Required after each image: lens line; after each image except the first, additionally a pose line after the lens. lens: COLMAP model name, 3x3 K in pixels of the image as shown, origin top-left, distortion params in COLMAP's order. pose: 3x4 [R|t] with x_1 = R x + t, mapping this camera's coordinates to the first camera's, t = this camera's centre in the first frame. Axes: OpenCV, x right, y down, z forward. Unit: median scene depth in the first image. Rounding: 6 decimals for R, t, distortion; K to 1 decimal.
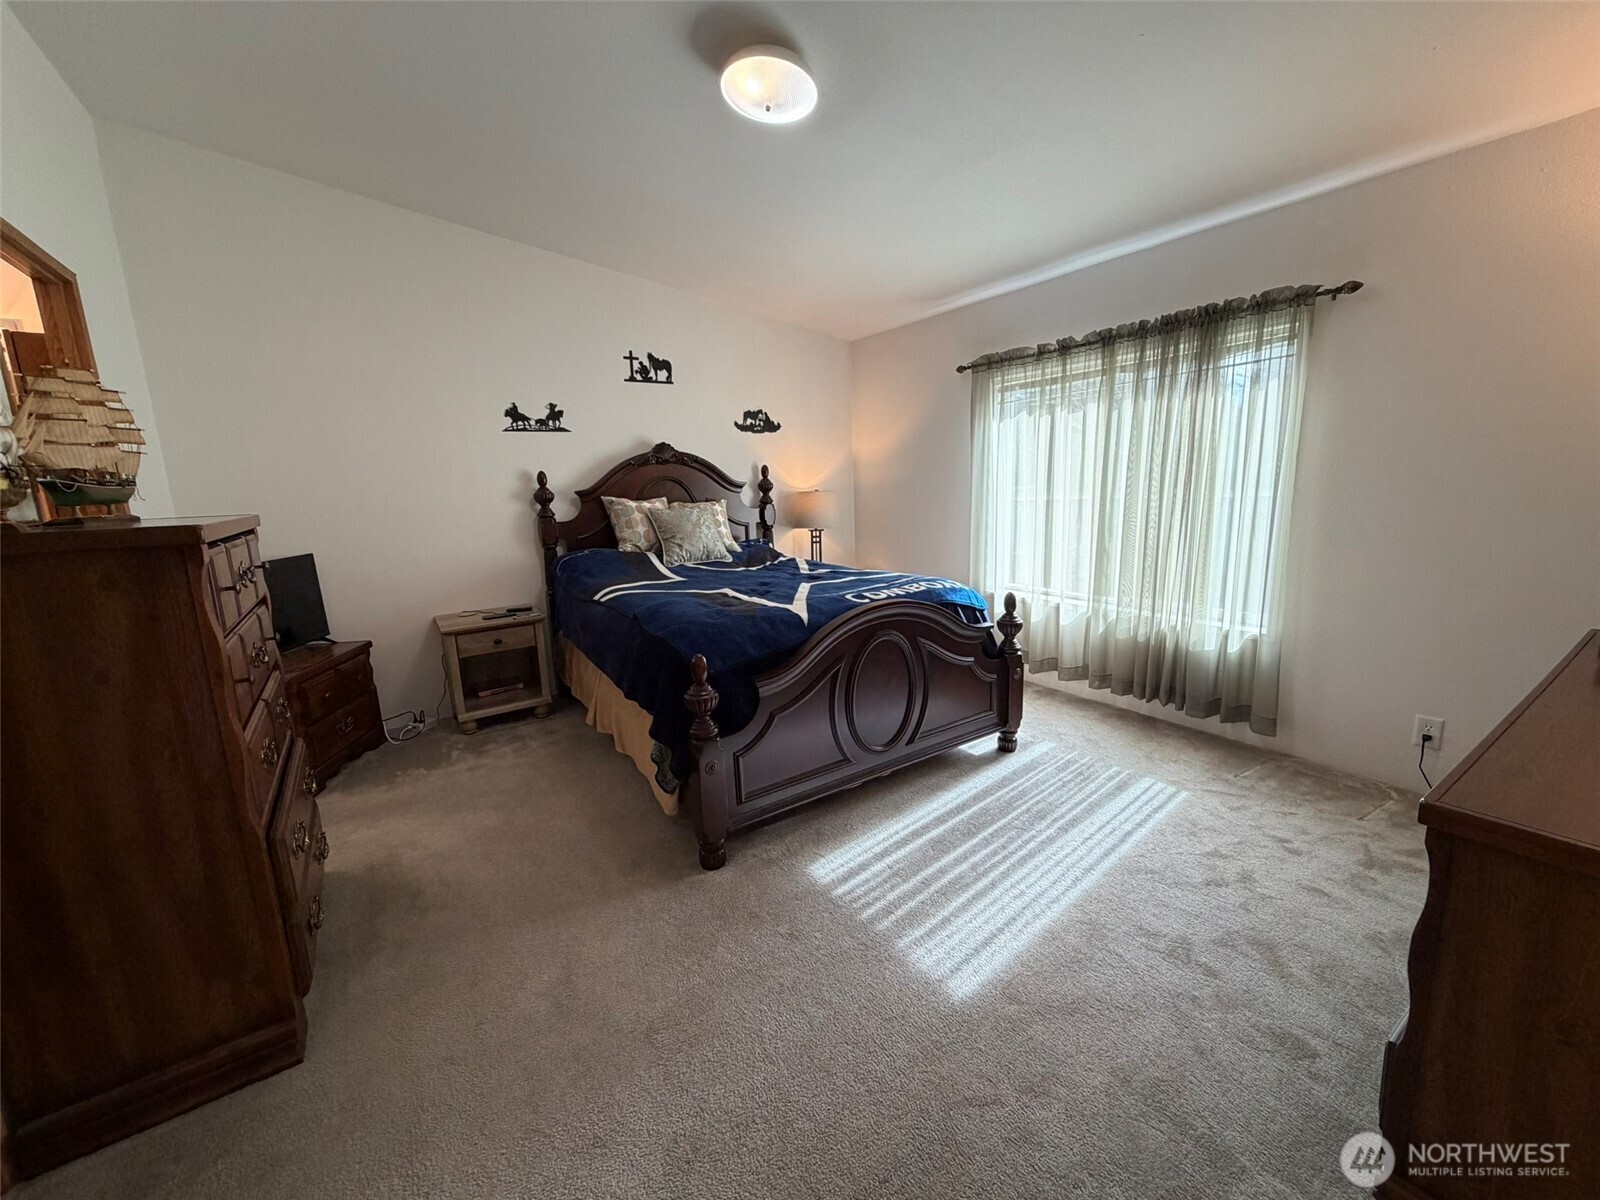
lens RADIAL K [[634.6, 0, 794.8], [0, 634.6, 597.1], [0, 0, 1]] dist [-0.001796, -0.000509]
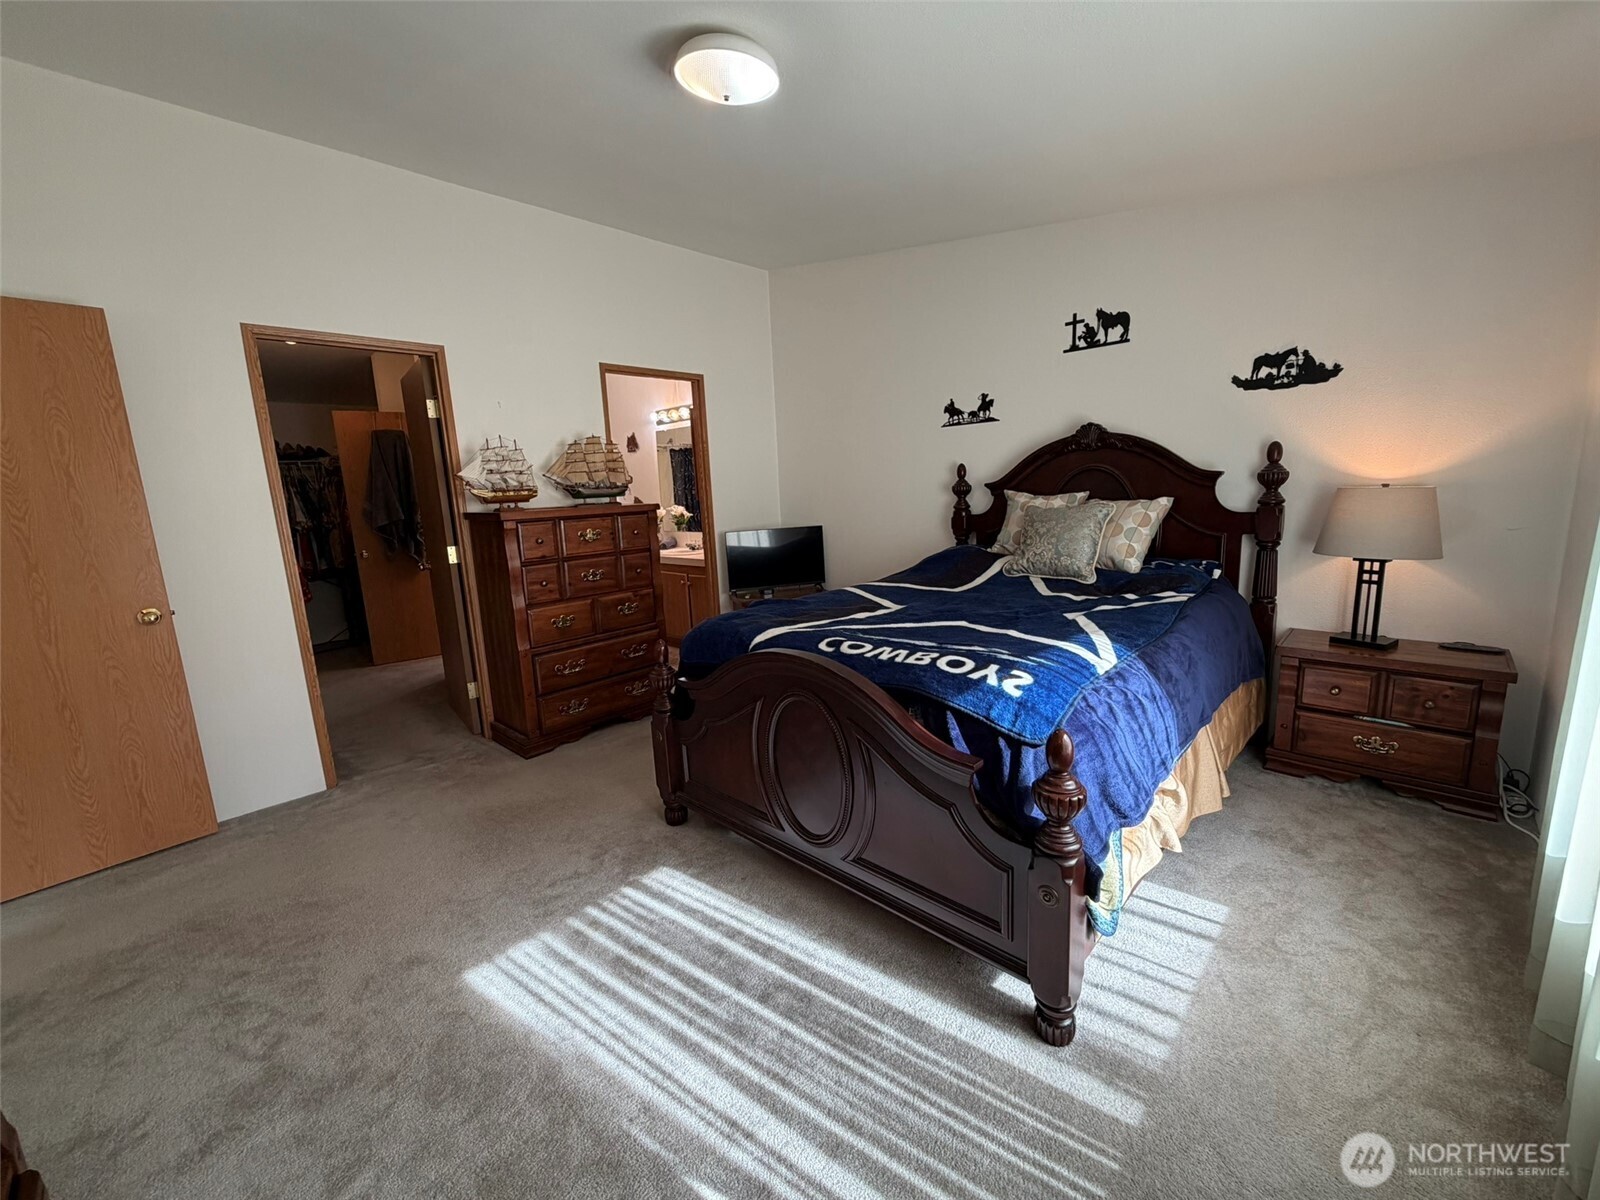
lens RADIAL K [[634.6, 0, 794.8], [0, 634.6, 597.1], [0, 0, 1]] dist [-0.001796, -0.000509]
pose [[0.219419, 0.192934, -0.956364, 0.544964], [-0.140444, 0.976288, 0.164731, -0.116895], [0.965469, 0.098170, 0.241312, 0.504040]]
